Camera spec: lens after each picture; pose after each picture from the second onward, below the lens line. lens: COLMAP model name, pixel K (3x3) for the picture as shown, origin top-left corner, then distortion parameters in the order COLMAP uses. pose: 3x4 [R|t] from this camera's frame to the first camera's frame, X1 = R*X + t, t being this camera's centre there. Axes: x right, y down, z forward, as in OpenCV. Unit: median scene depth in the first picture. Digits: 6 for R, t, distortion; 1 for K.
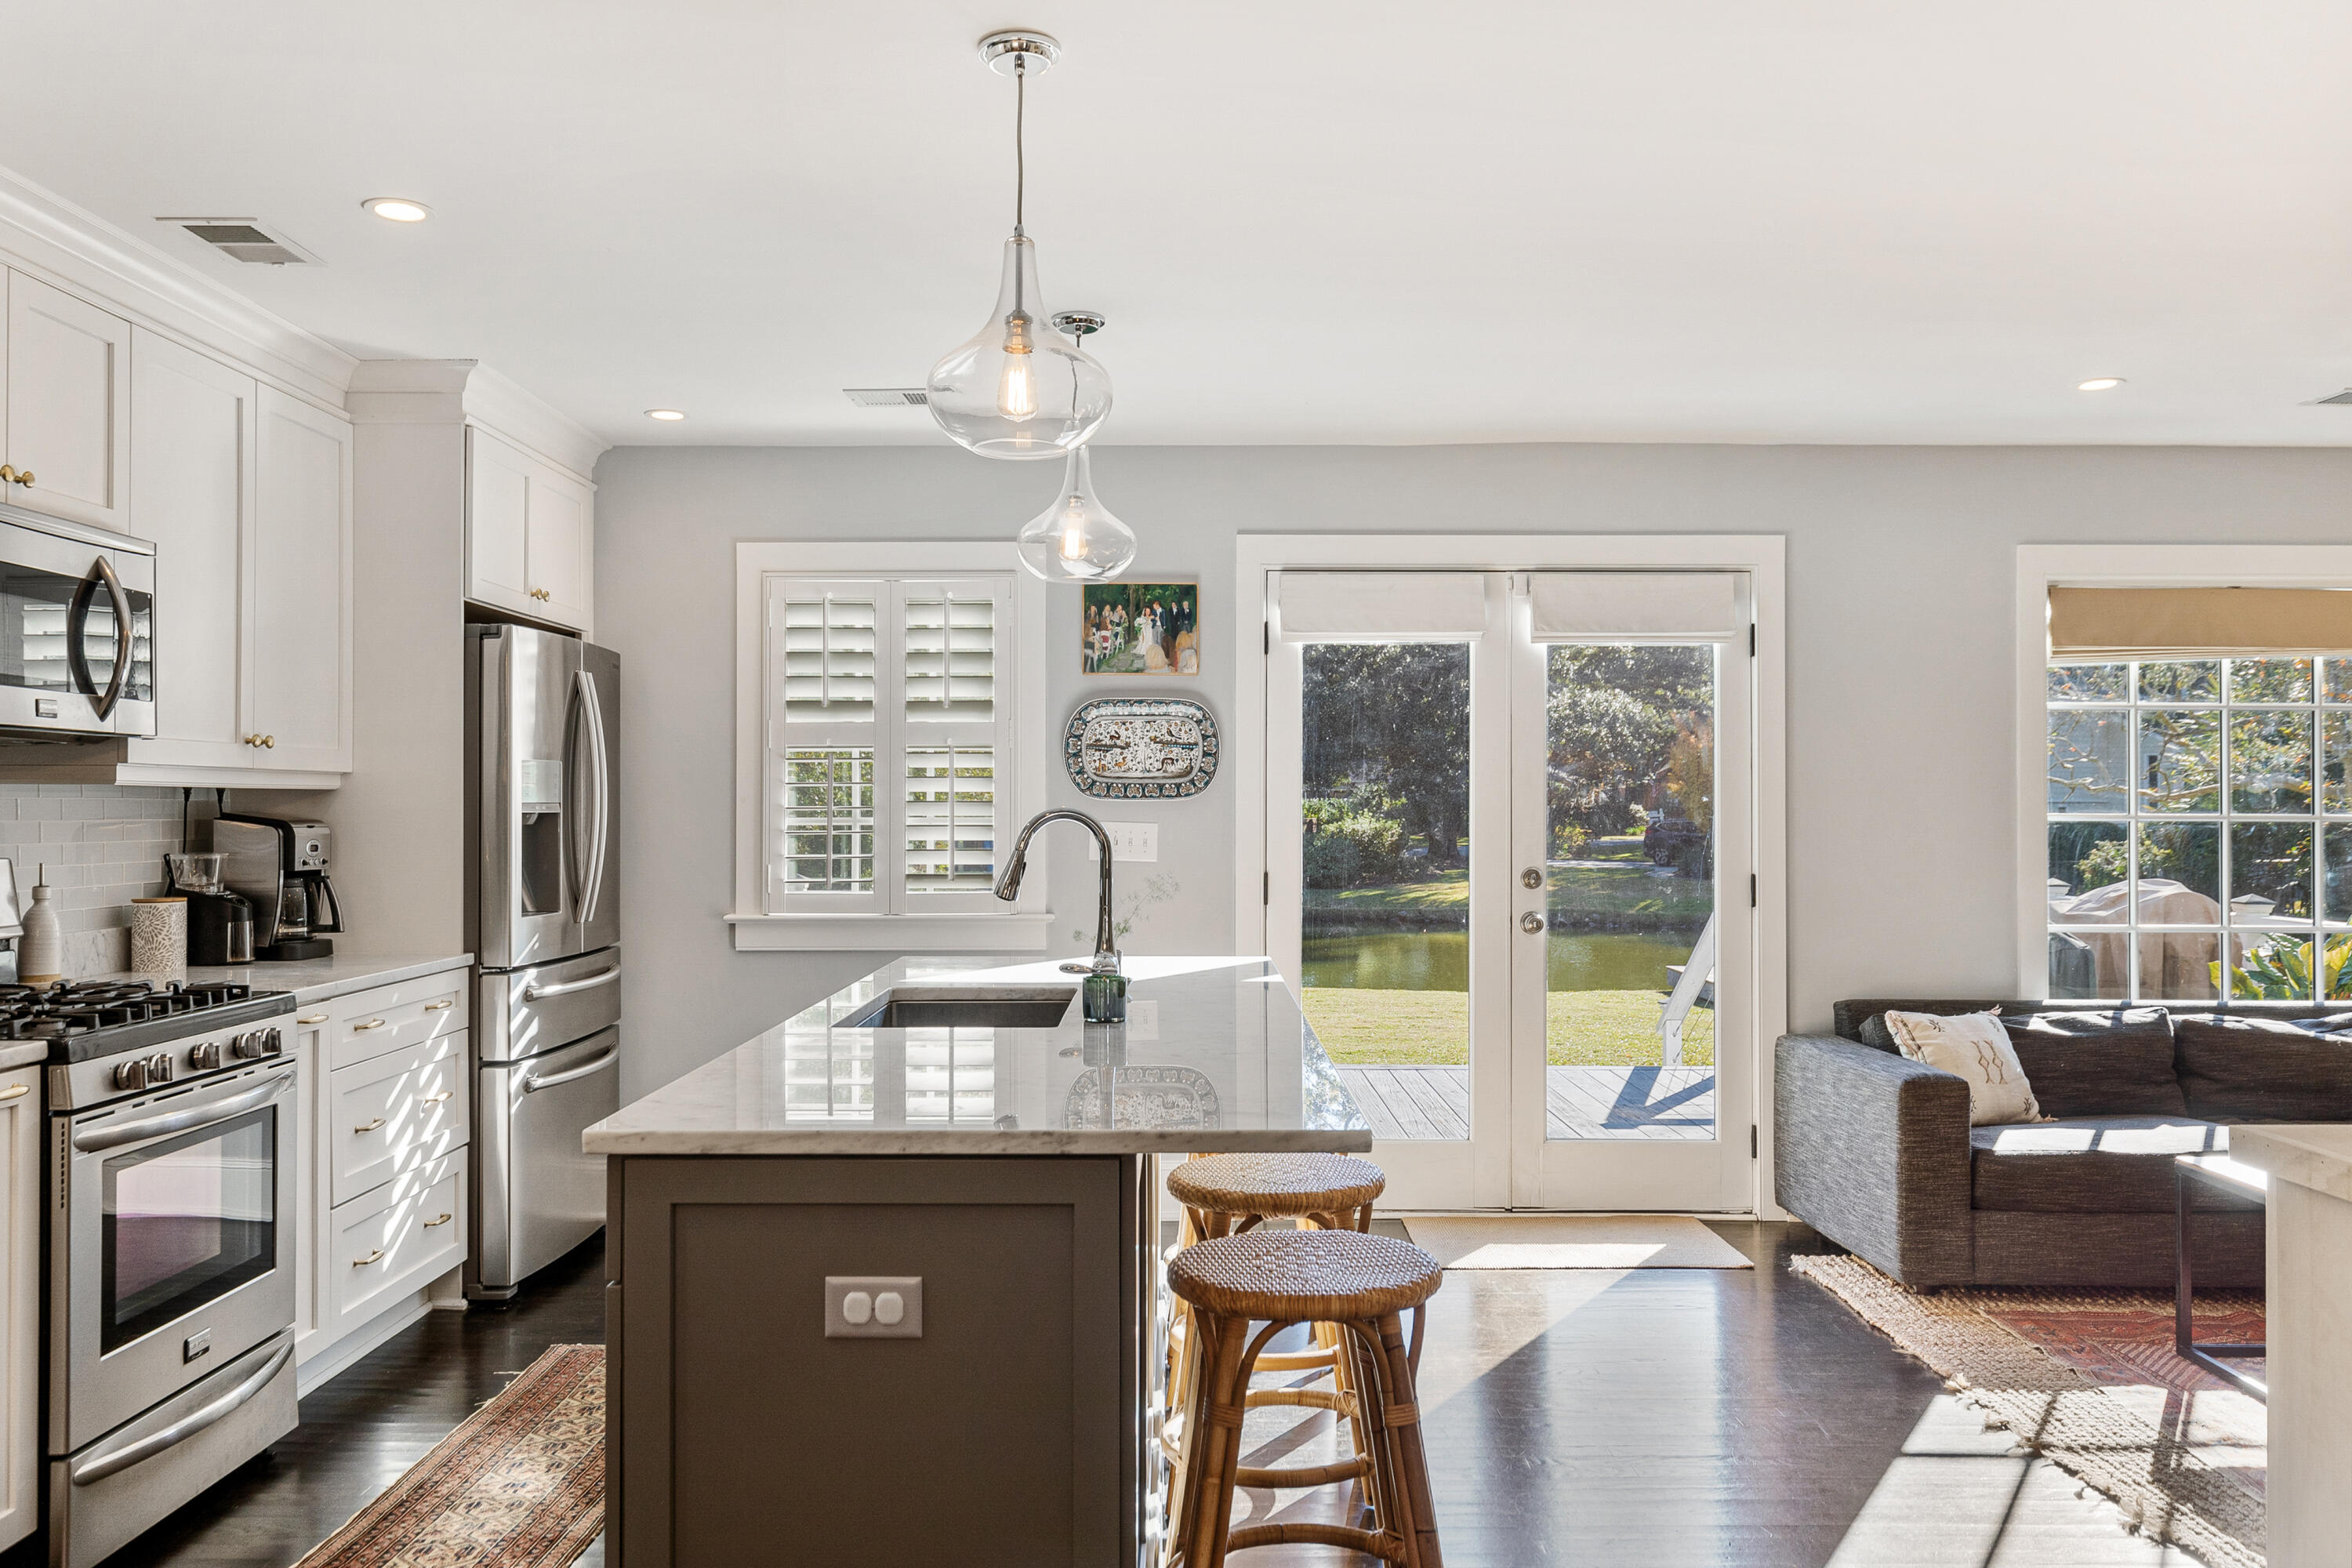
lens RADIAL K [[1794.7, 0, 1174.7], [0, 1794.7, 793.3], [0, 0, 1]] dist [-0.003836, 0.000647]
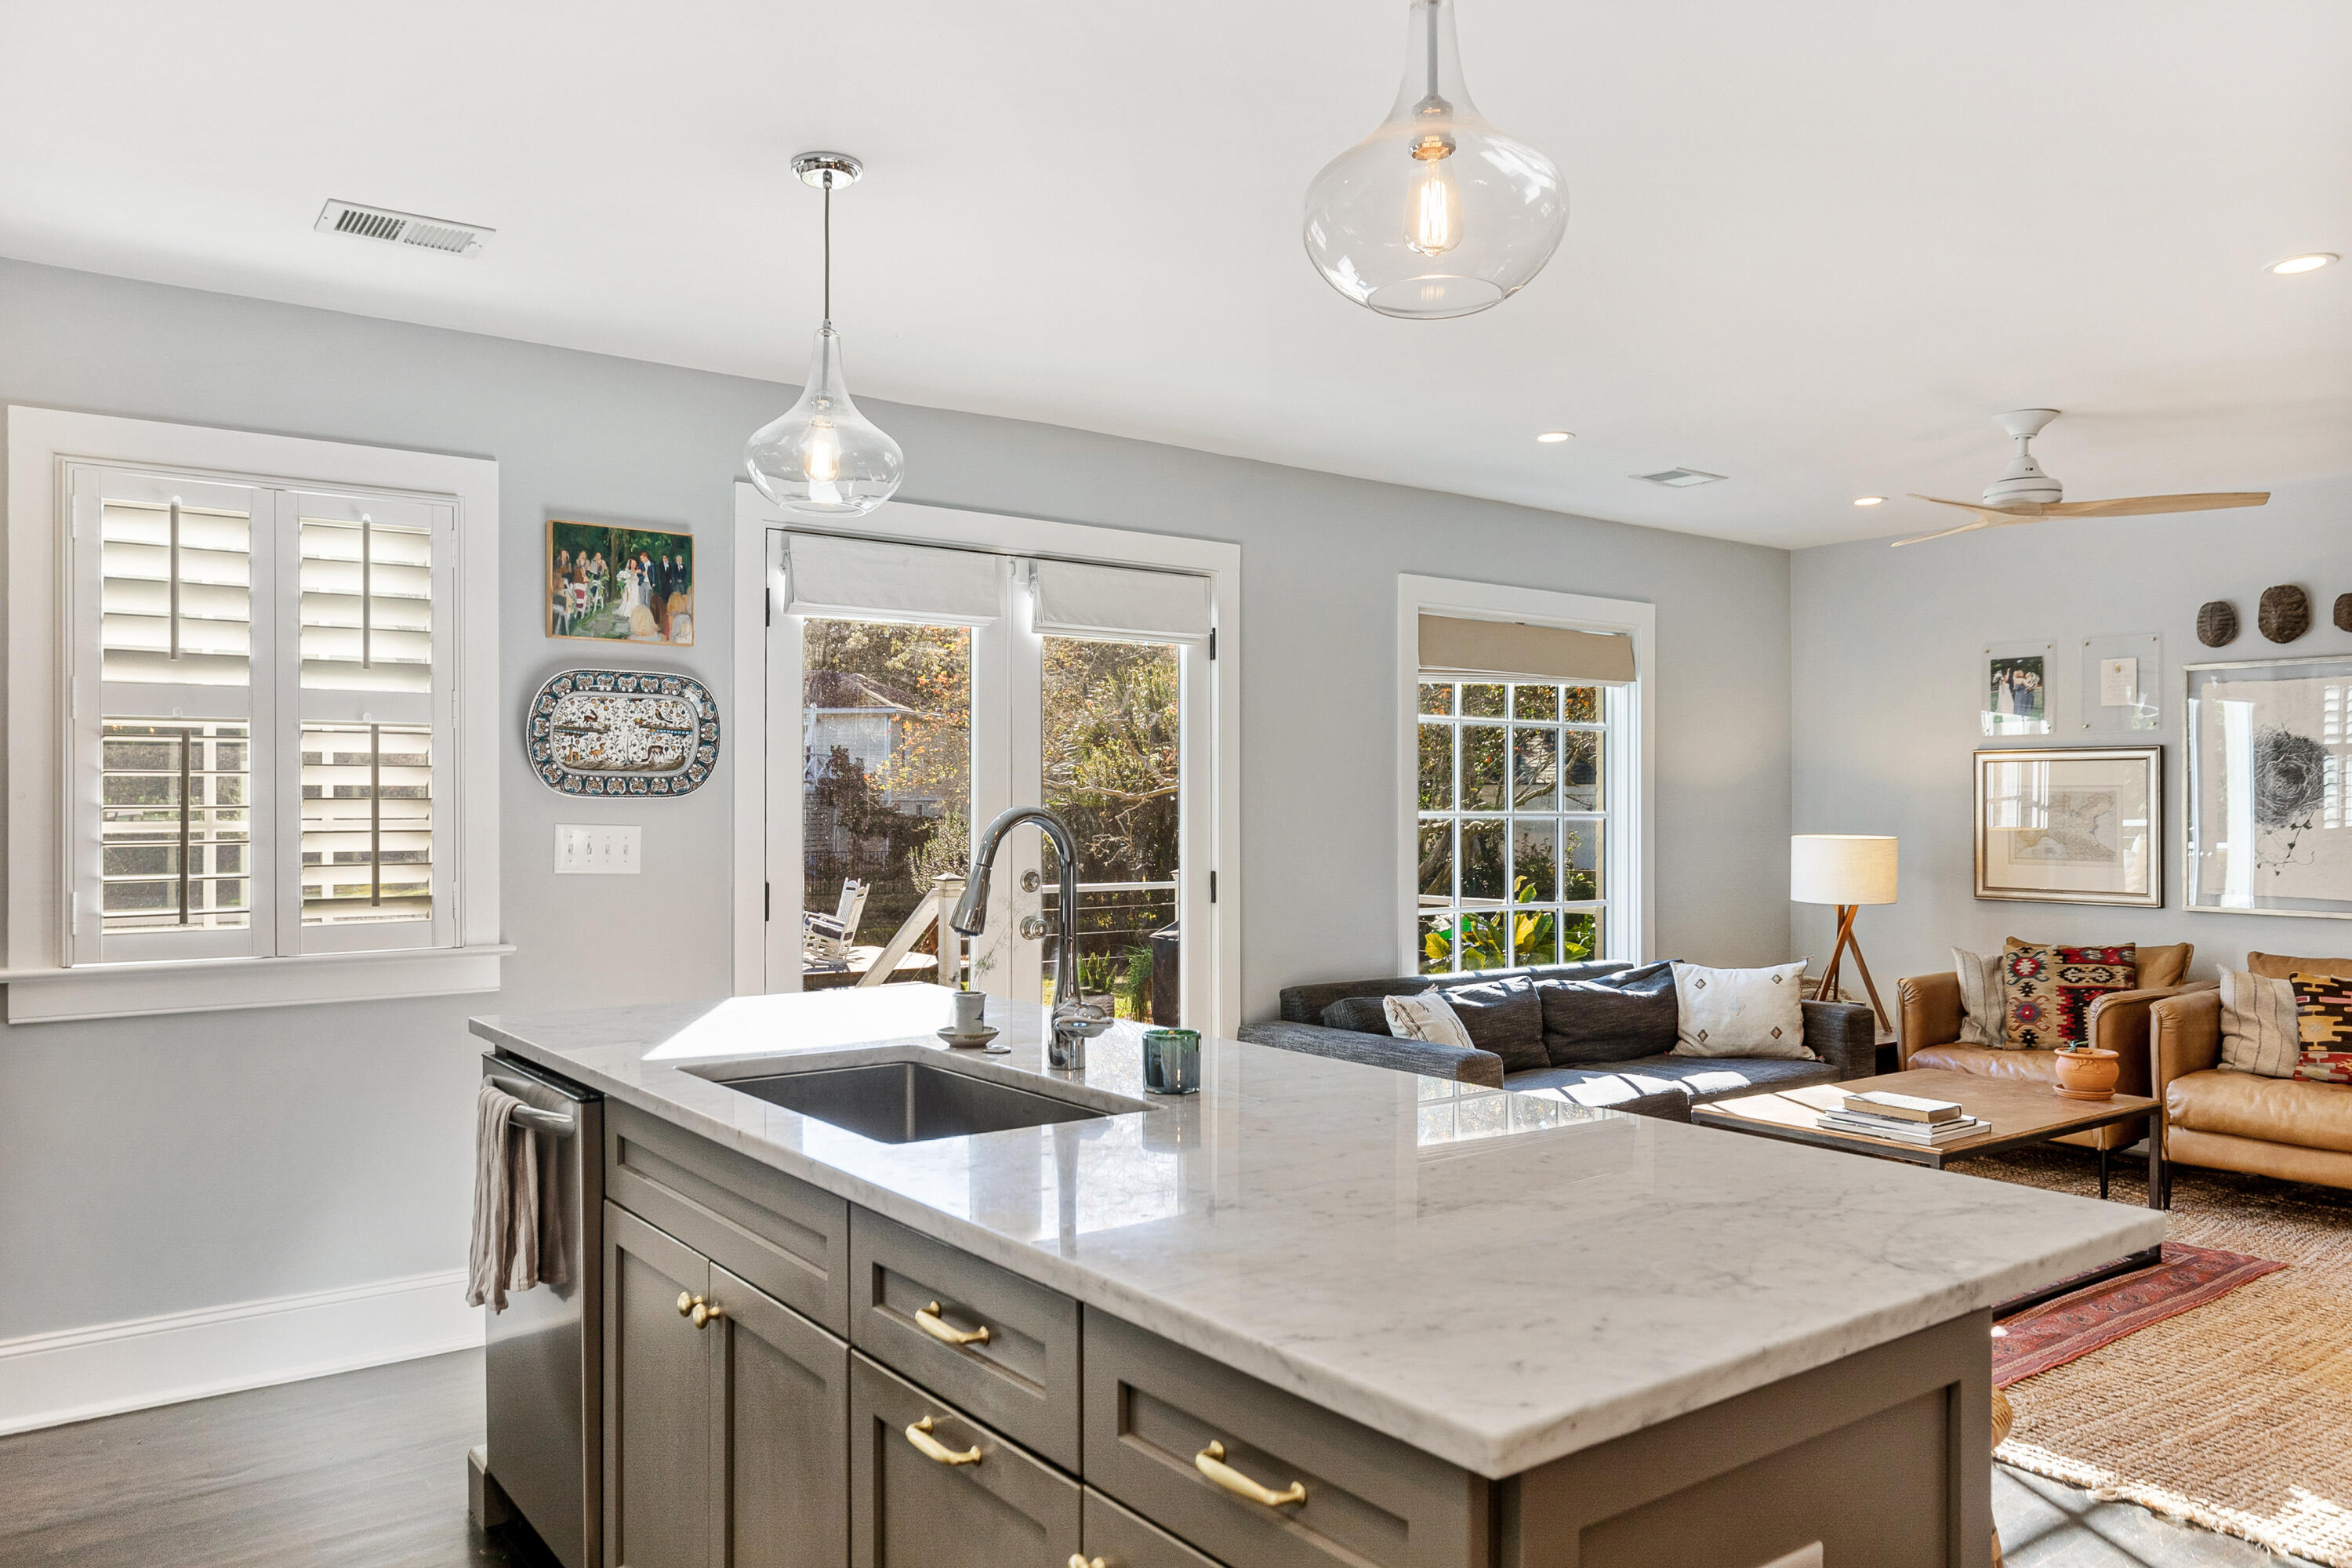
lens RADIAL K [[1641.3, 0, 1168.9], [0, 1641.3, 803.4], [0, 0, 1]] dist [-0.001456, -0.005950]
pose [[0.799742, 0.000677, 0.600343, -0.265395], [-0.004170, 0.999982, 0.004426, 0.002154], [-0.600329, -0.006043, 0.799730, 0.264487]]
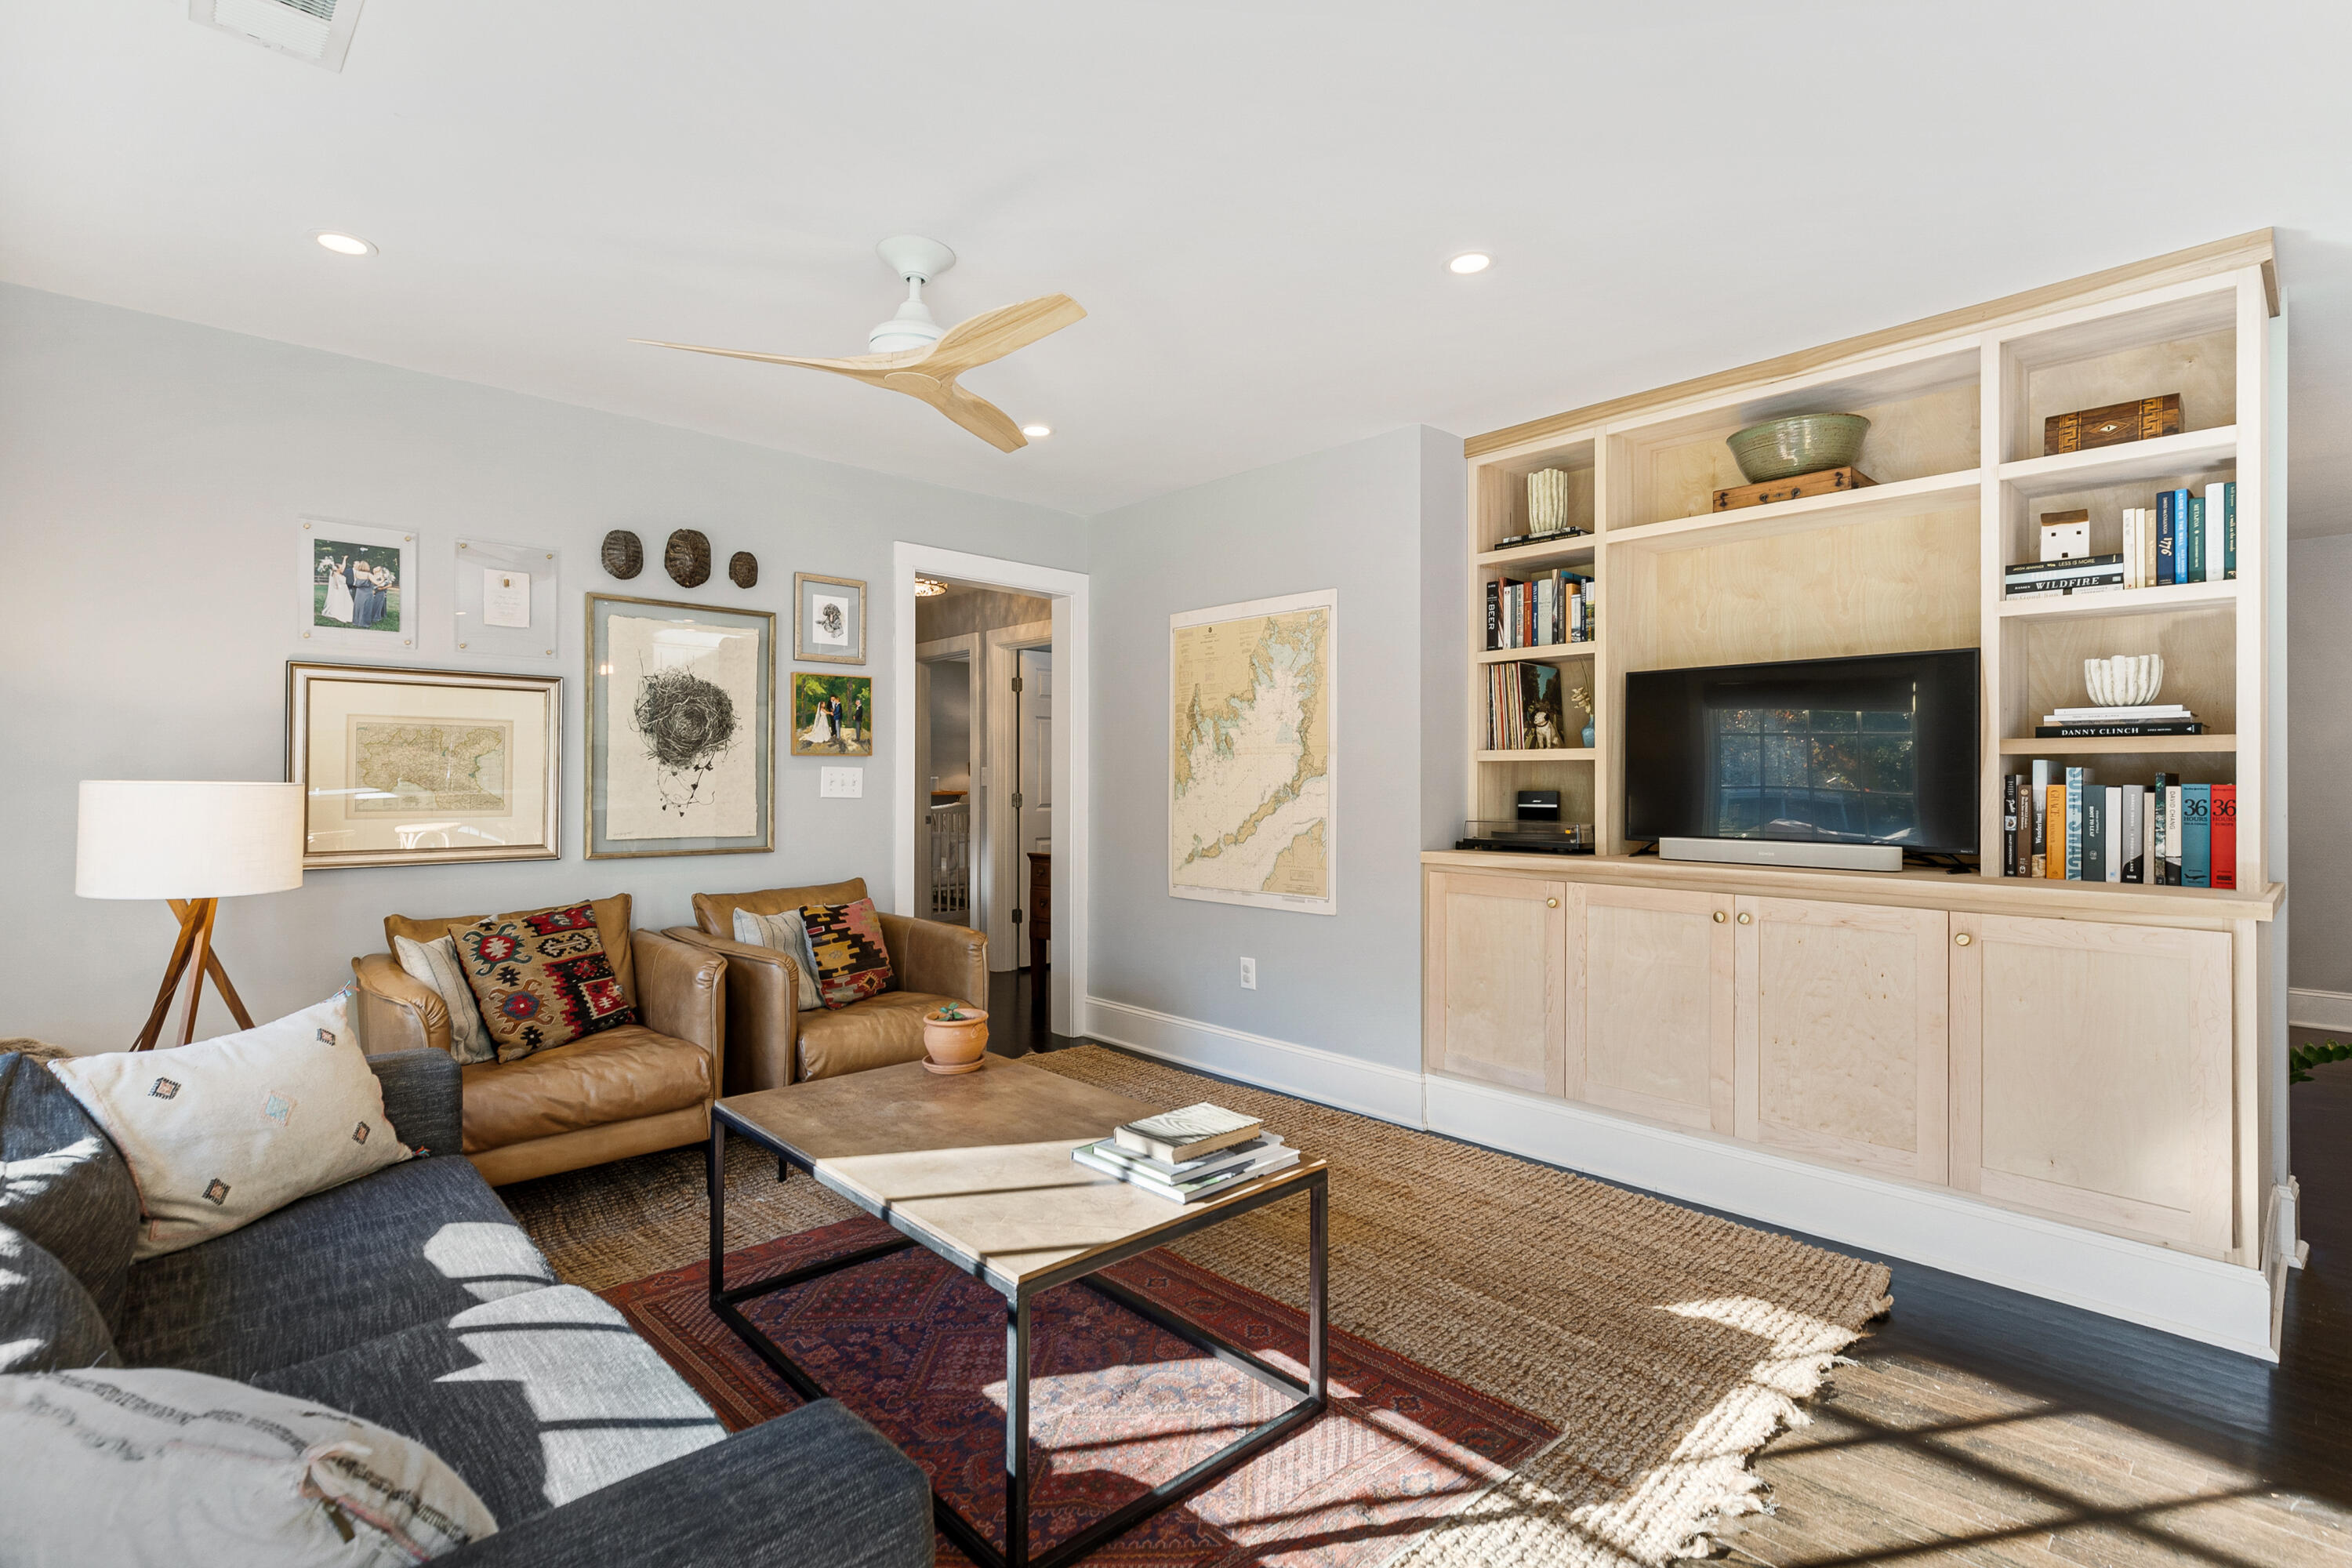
lens RADIAL K [[1085.3, 0, 1176.0], [0, 1085.3, 784.0], [0, 0, 1]] dist [0.000694, -0.000066]
pose [[-0.688813, -0.003734, 0.724929, 0.192446], [-0.006569, 0.999978, -0.001091, 0.027077], [-0.724909, -0.005513, -0.688822, 0.912586]]
